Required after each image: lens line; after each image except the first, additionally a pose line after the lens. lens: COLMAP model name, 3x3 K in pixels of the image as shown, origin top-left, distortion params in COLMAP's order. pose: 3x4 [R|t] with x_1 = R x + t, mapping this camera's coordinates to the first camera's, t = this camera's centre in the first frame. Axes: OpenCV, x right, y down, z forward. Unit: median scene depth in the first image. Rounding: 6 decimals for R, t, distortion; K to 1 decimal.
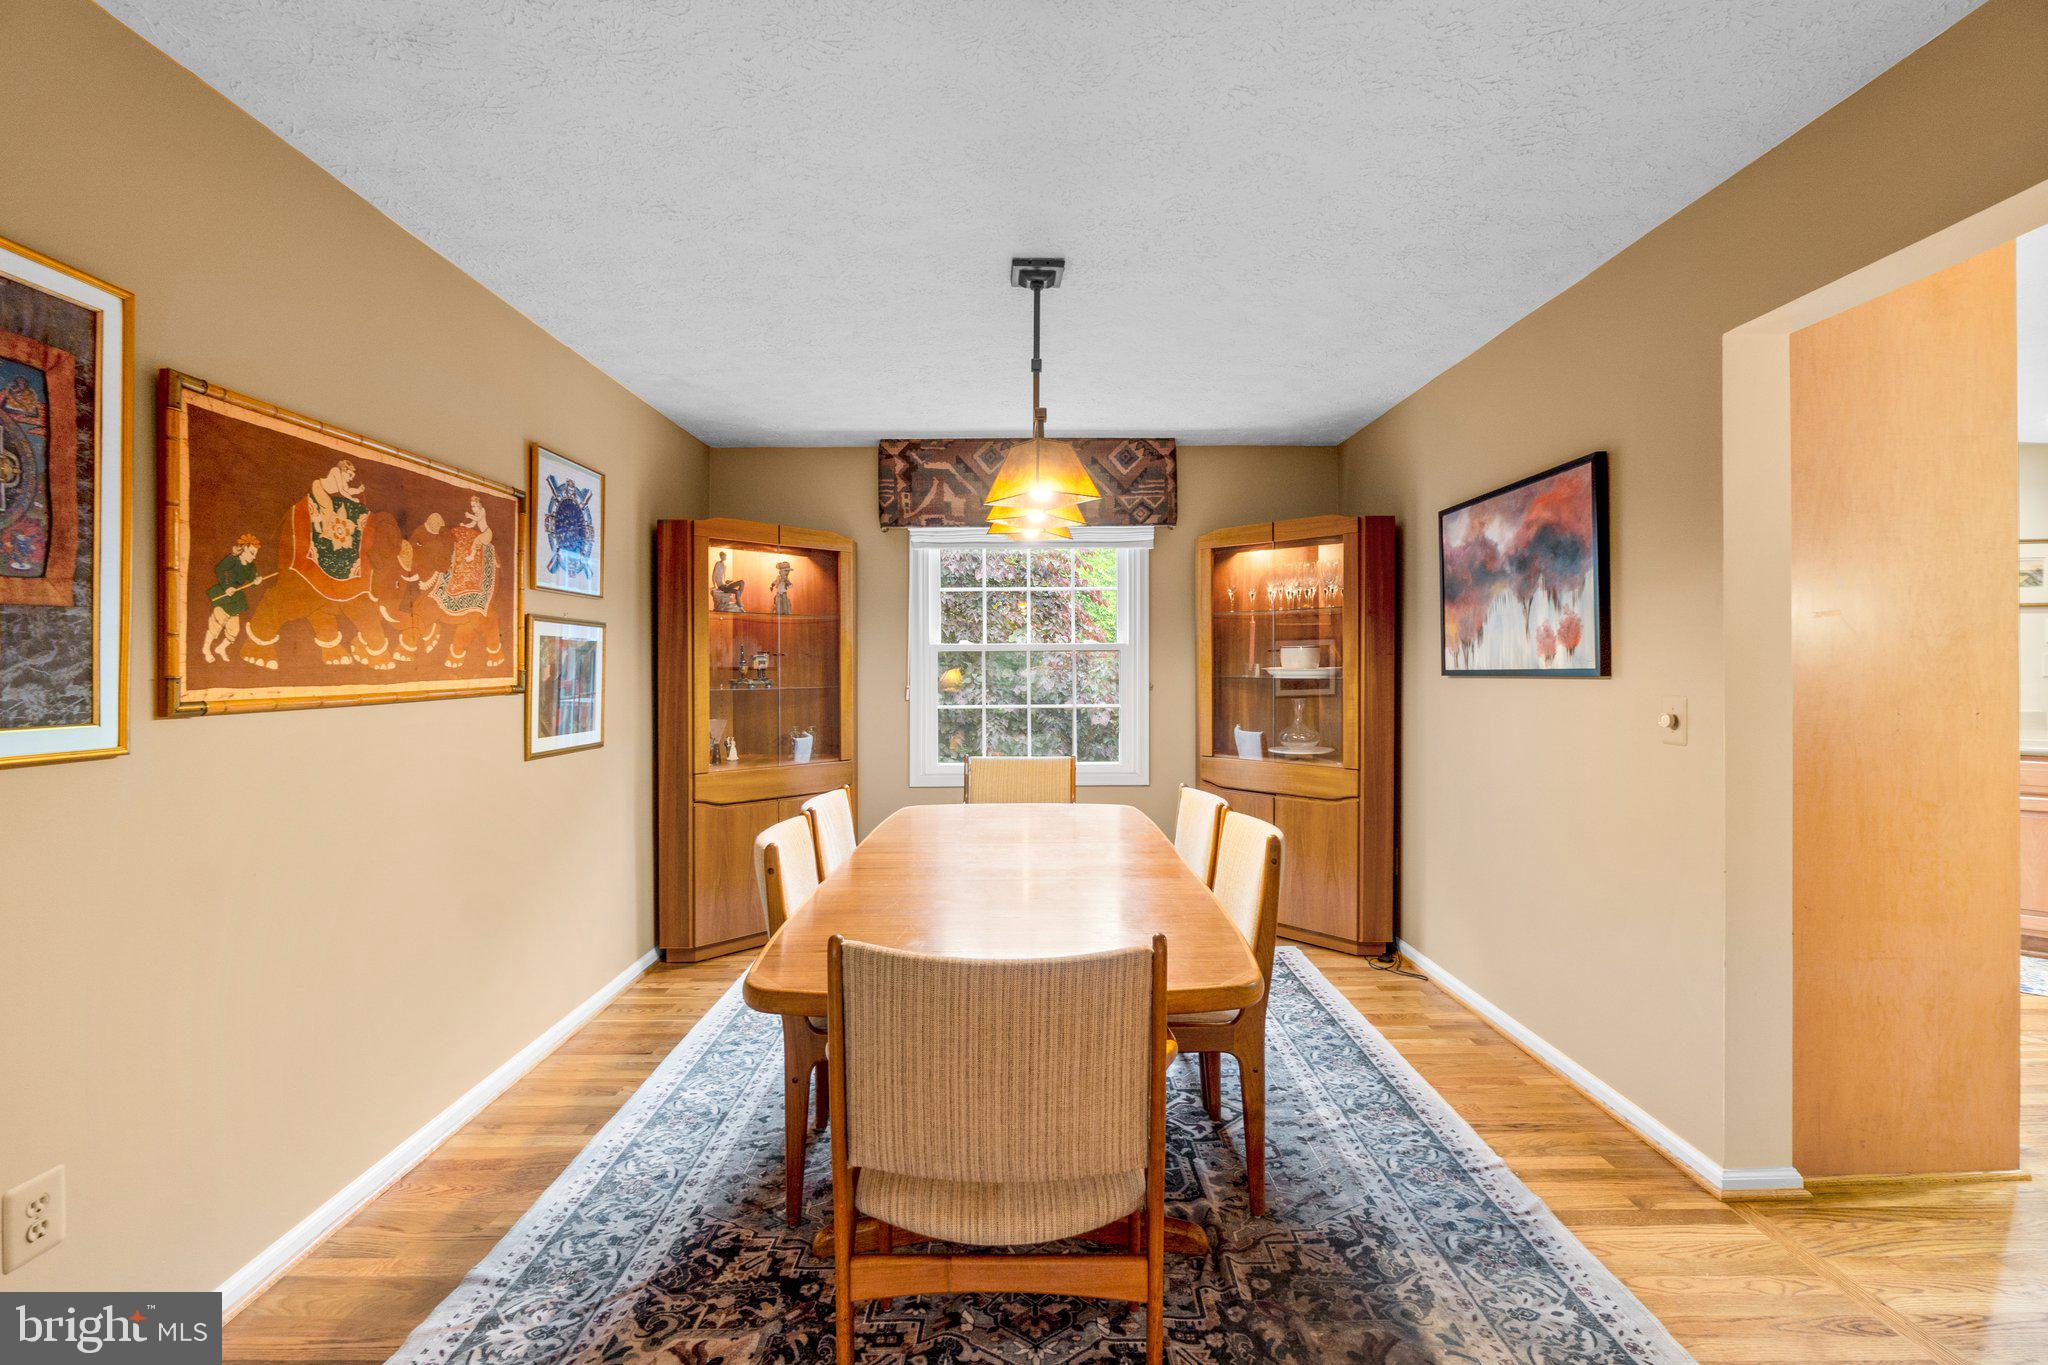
lens RADIAL K [[893.3, 0, 1037.6], [0, 893.3, 678.7], [0, 0, 1]] dist [0.001370, 0.000598]
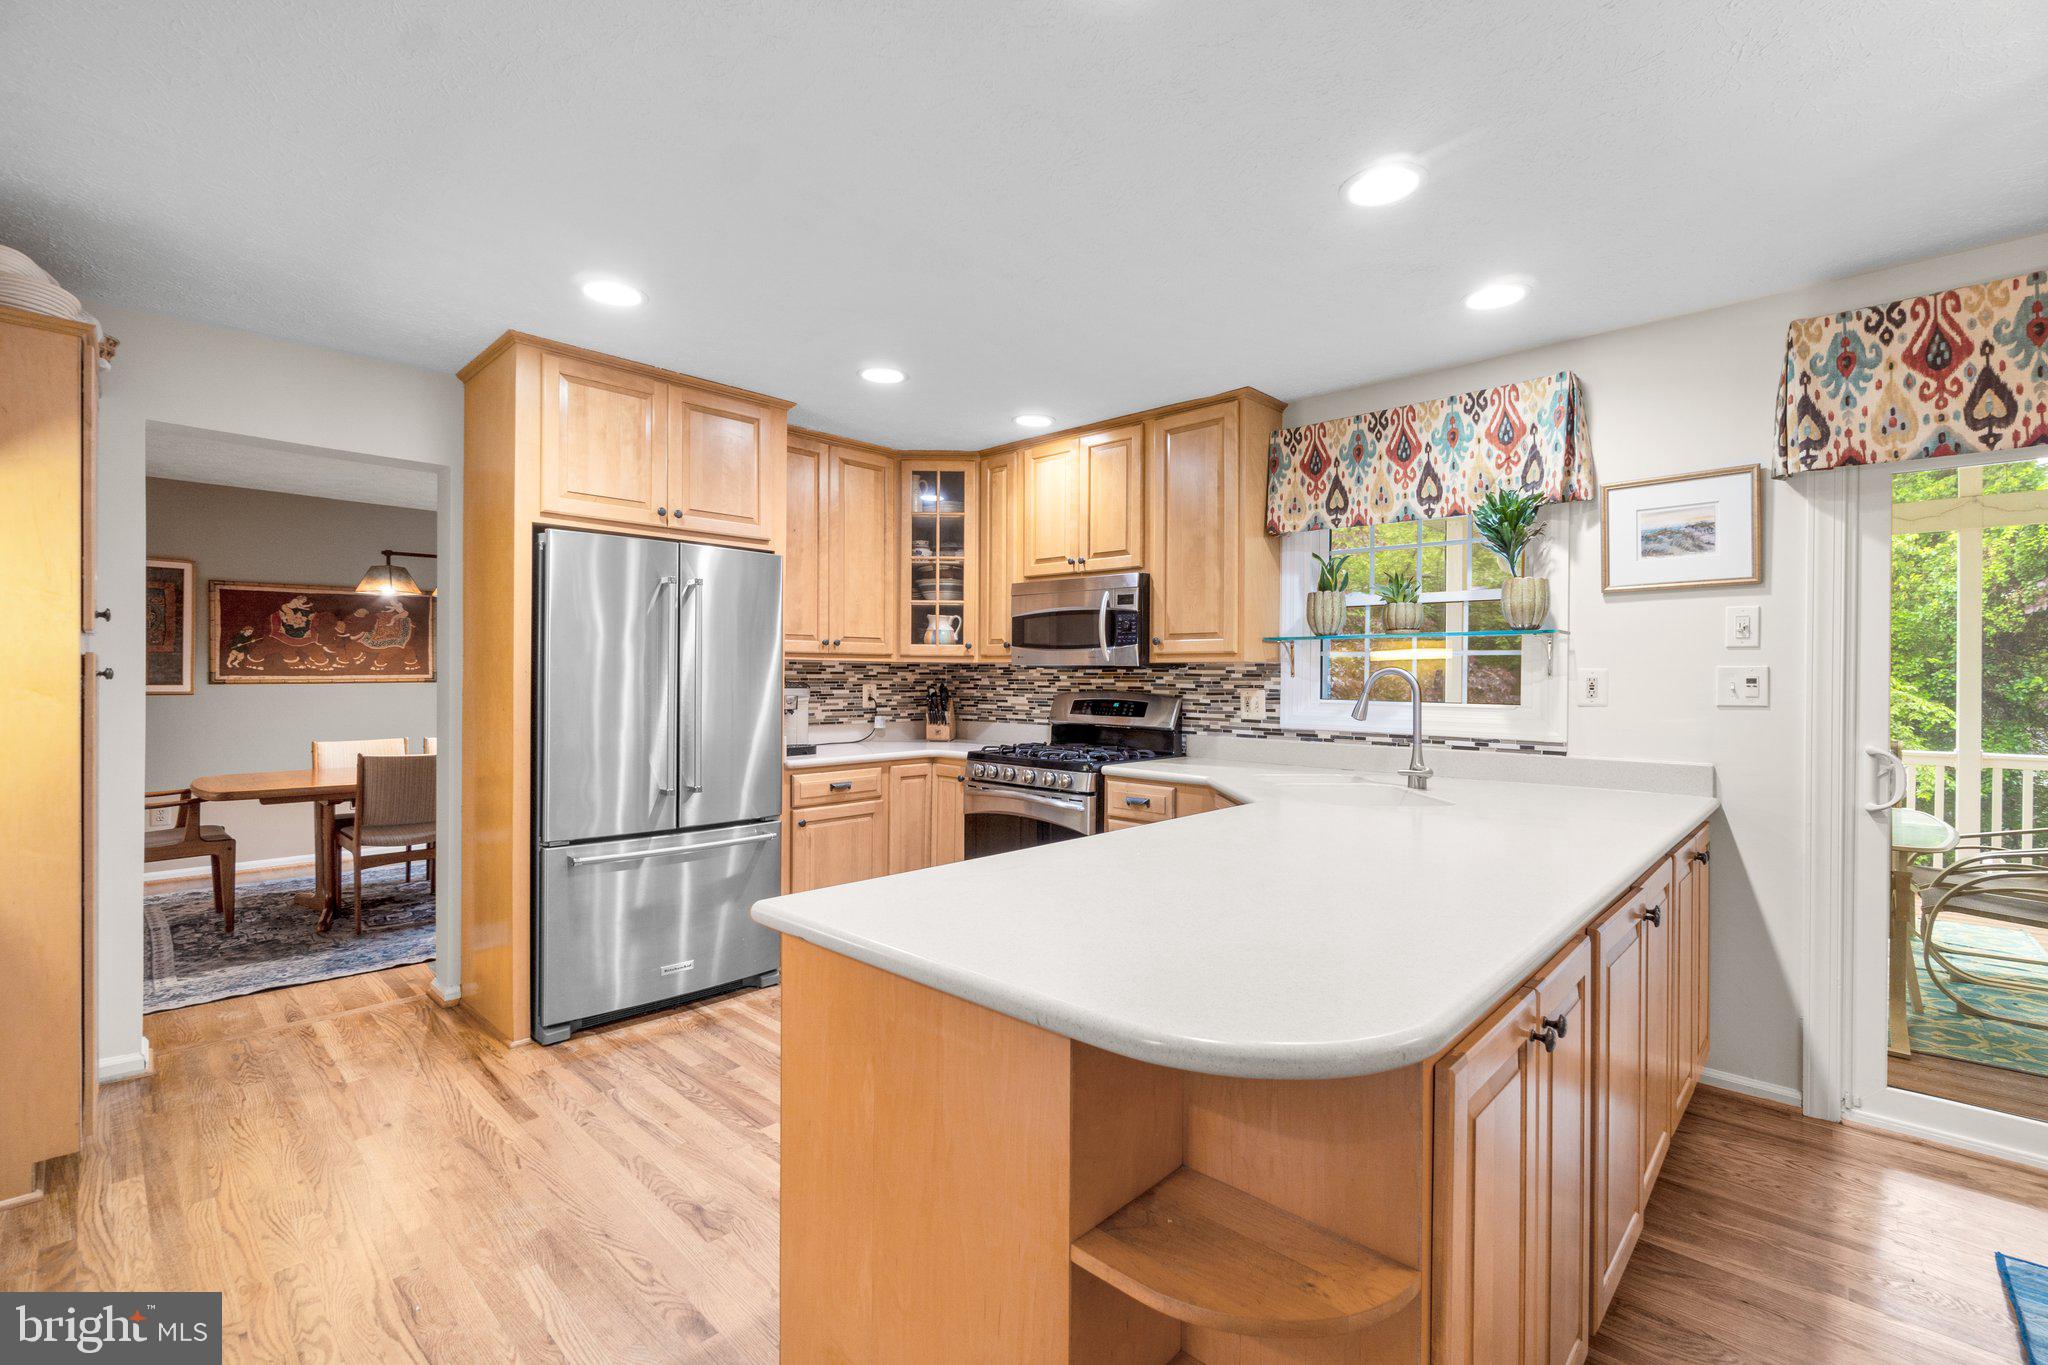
lens RADIAL K [[893.3, 0, 1083.6], [0, 893.3, 666.8], [0, 0, 1]] dist [0.001370, 0.000598]
pose [[0.731549, -0.002482, -0.681785, 2.996893], [-0.013775, 0.999735, -0.018421, -0.003504], [0.681650, 0.022868, 0.731321, 0.637330]]
